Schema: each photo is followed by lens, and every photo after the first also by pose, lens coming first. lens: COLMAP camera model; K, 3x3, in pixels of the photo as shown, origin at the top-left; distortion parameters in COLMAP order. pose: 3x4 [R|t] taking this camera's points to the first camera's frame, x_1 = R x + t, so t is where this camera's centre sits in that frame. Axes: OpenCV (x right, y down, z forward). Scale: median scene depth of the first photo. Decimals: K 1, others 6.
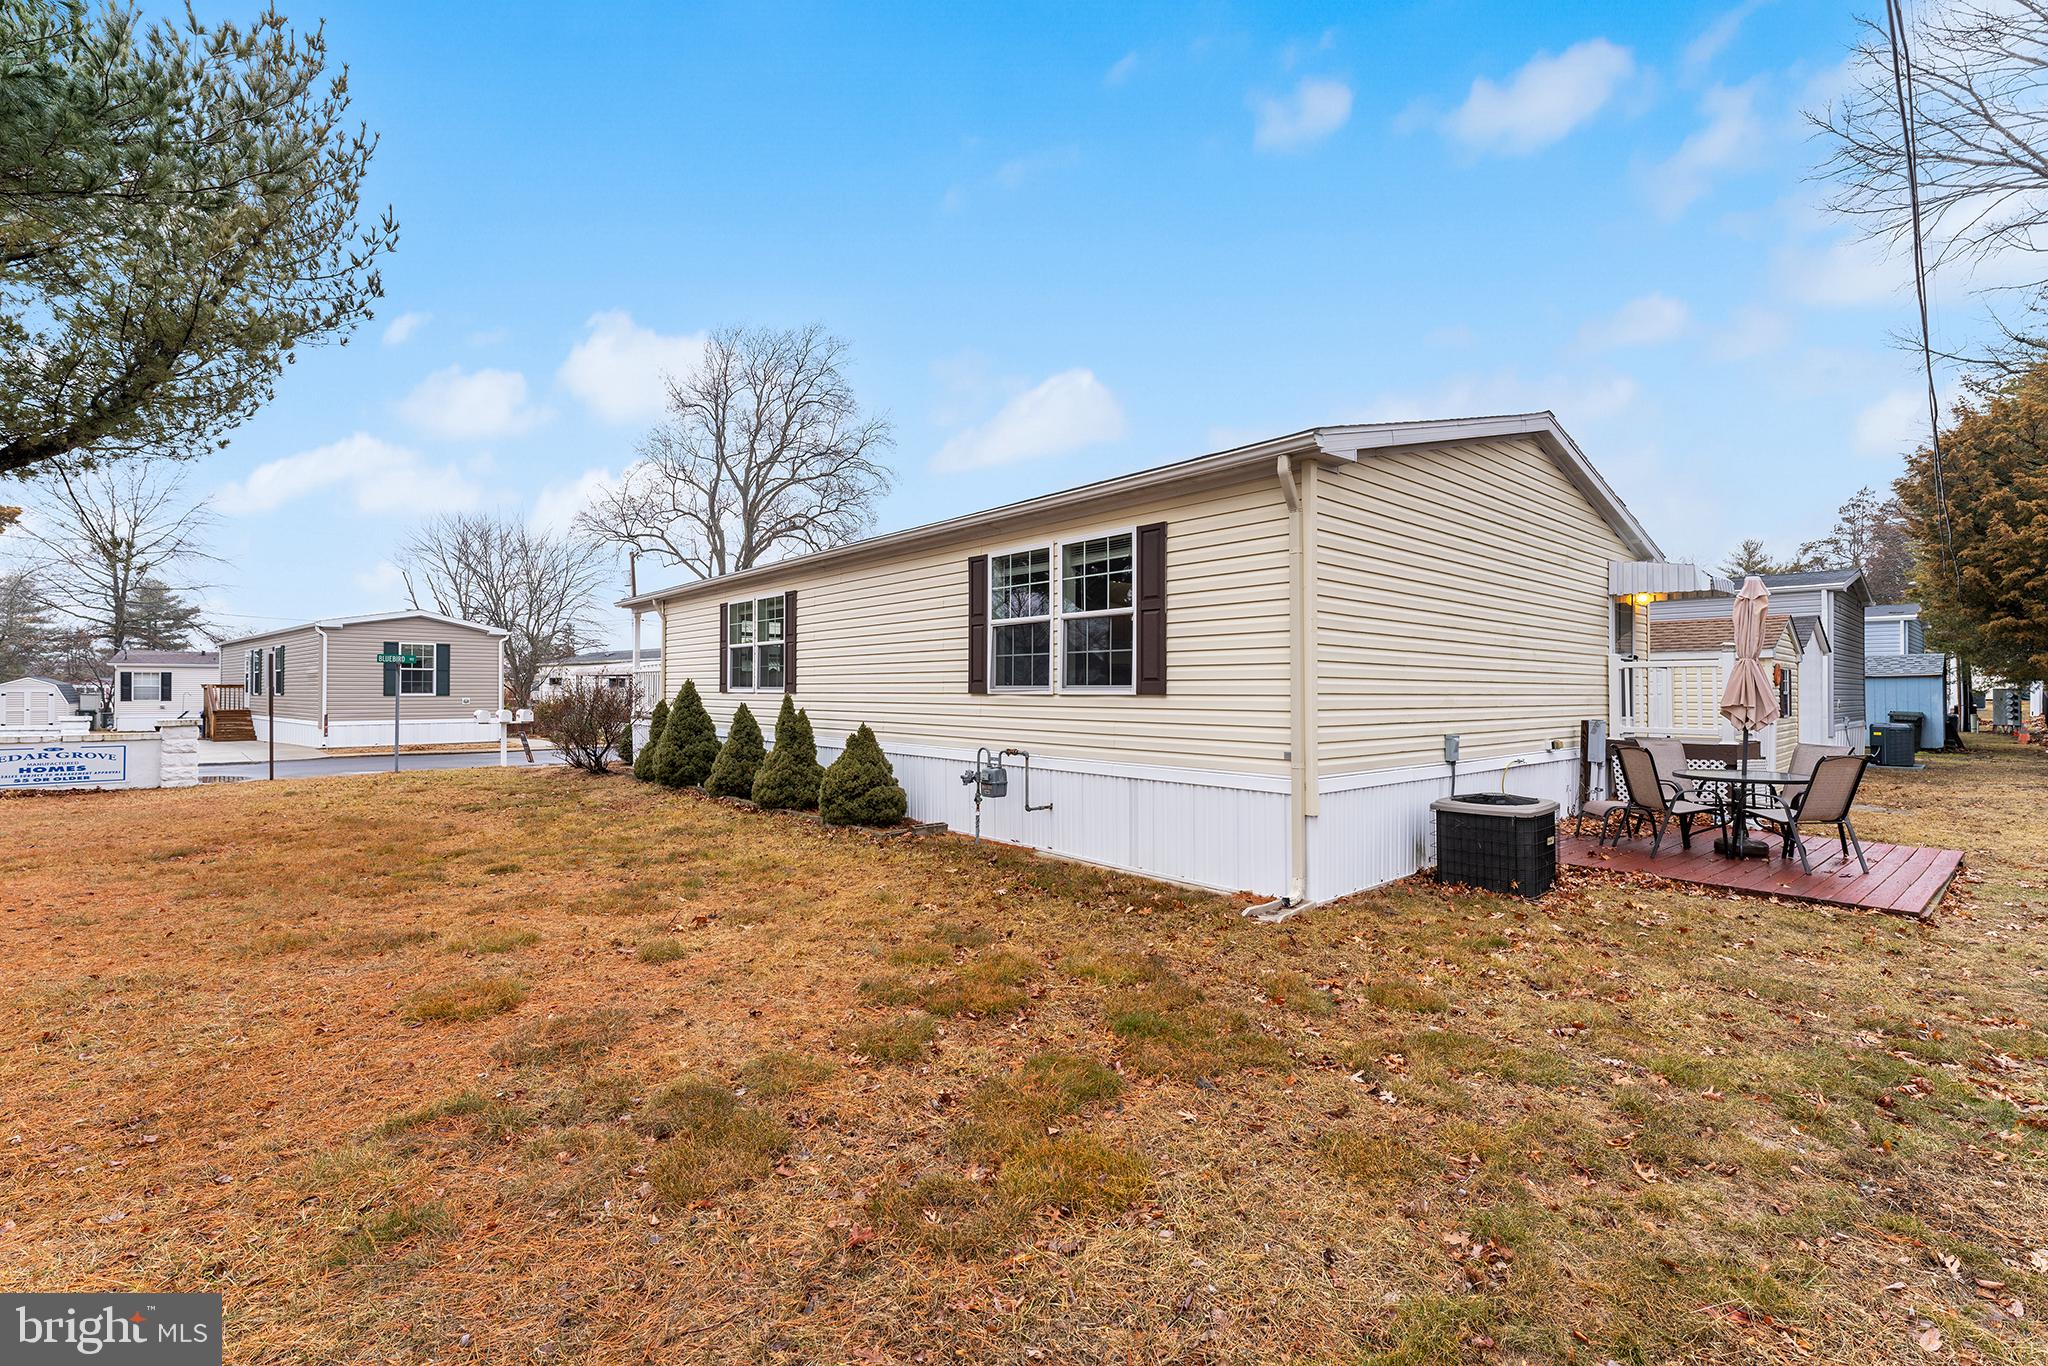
lens RADIAL K [[889.6, 0, 1008.6], [0, 889.6, 681.1], [0, 0, 1]] dist [-0.003849, 0.001295]
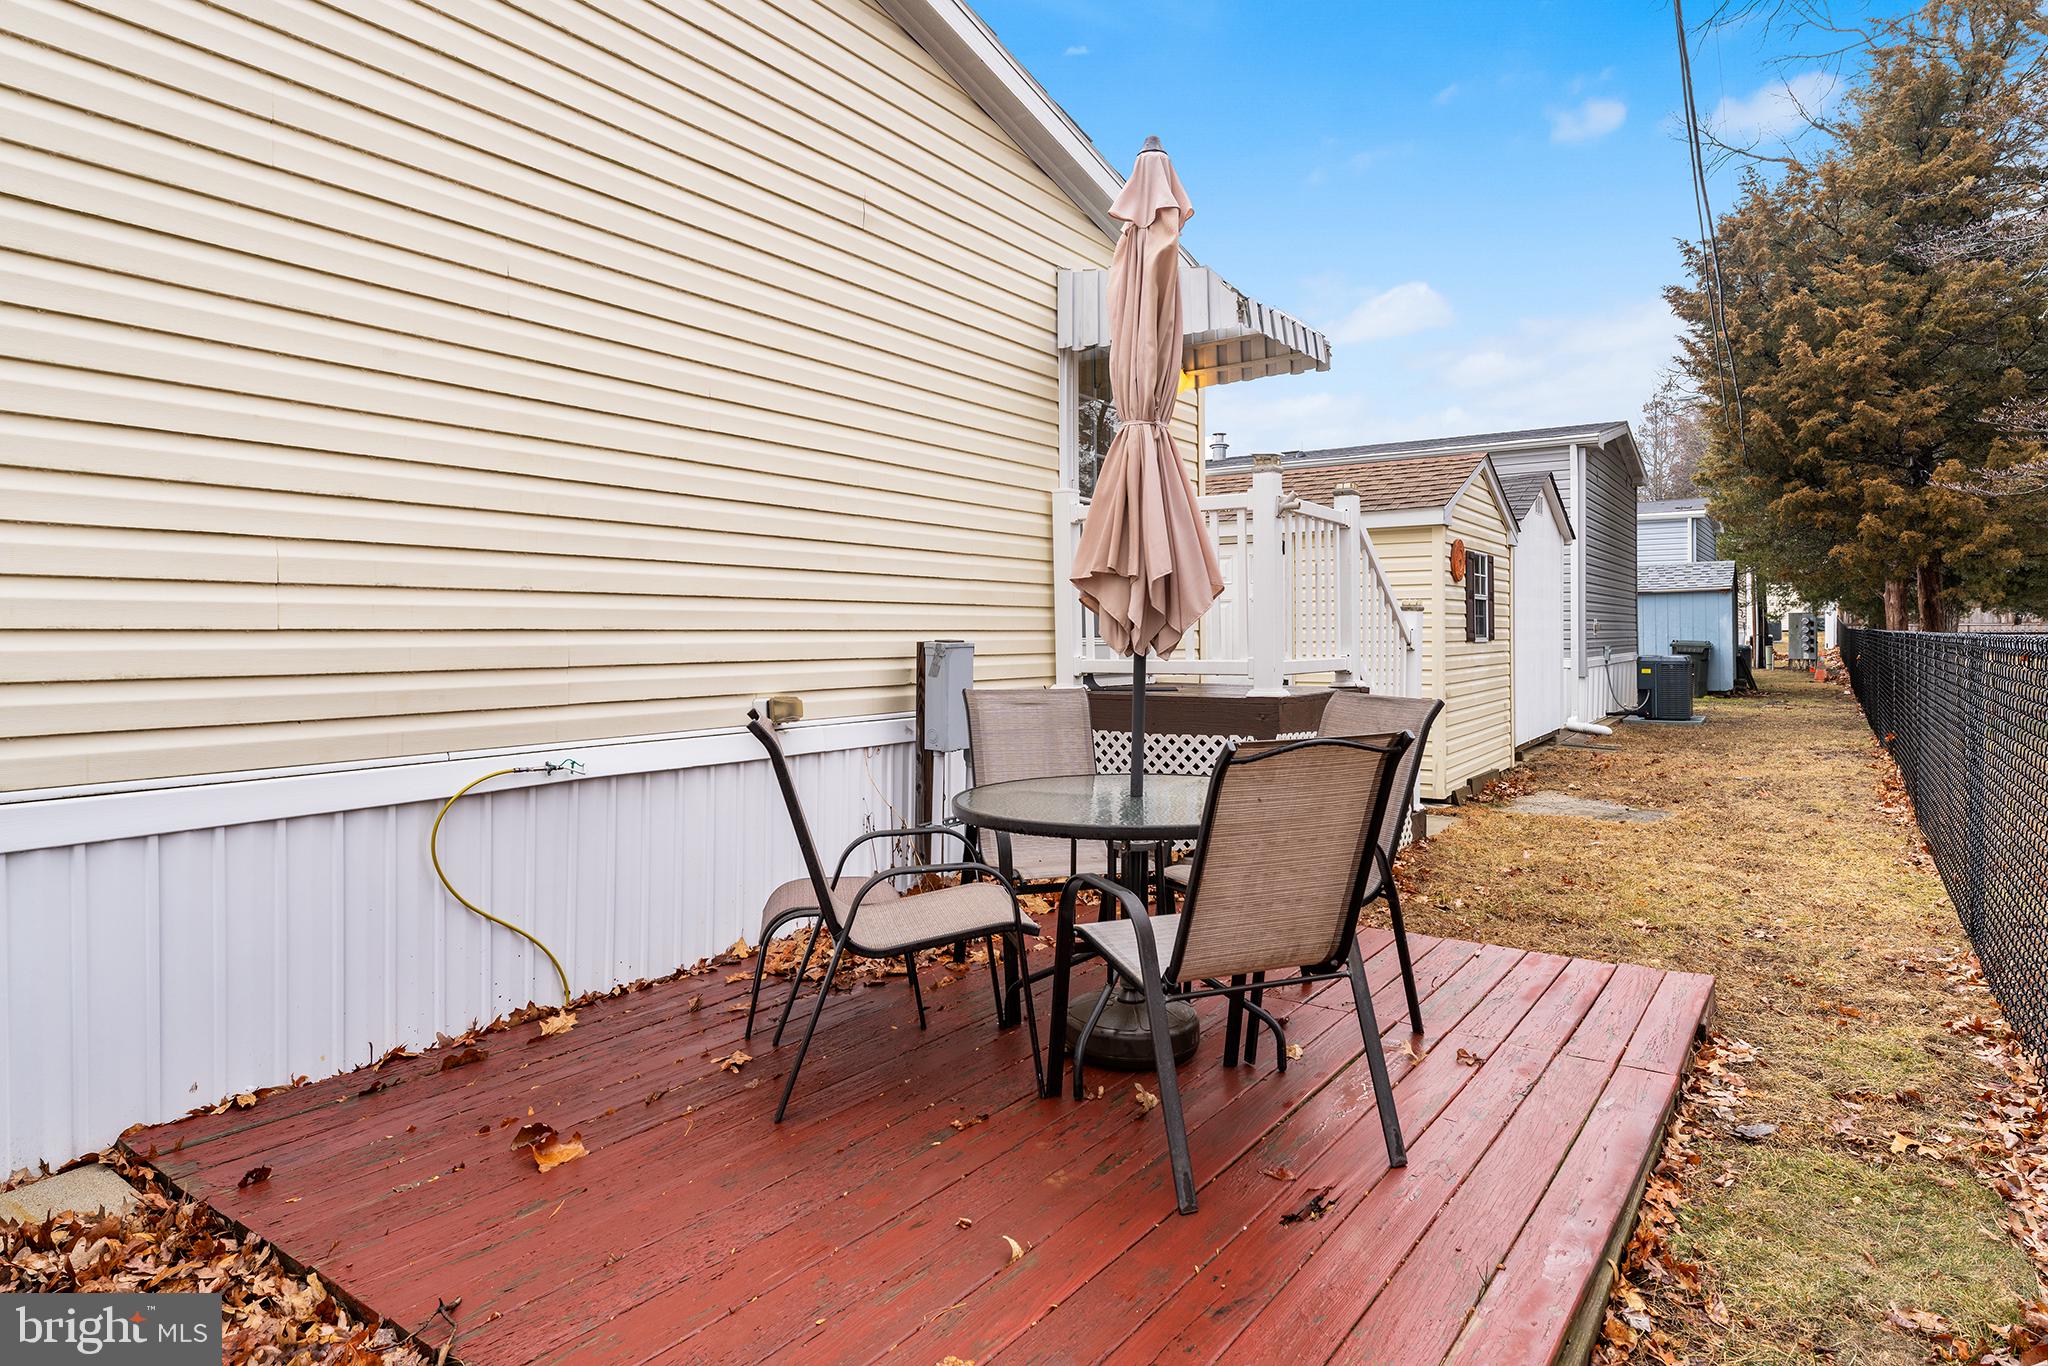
lens RADIAL K [[1131.1, 0, 1057.3], [0, 1131.1, 637.0], [0, 0, 1]] dist [0.002590, 0.000317]
pose [[0.965658, -0.008195, 0.259686, 0.324488], [0.005243, 0.999914, 0.012057, 0.020536], [-0.259763, -0.010282, 0.965618, 0.289669]]
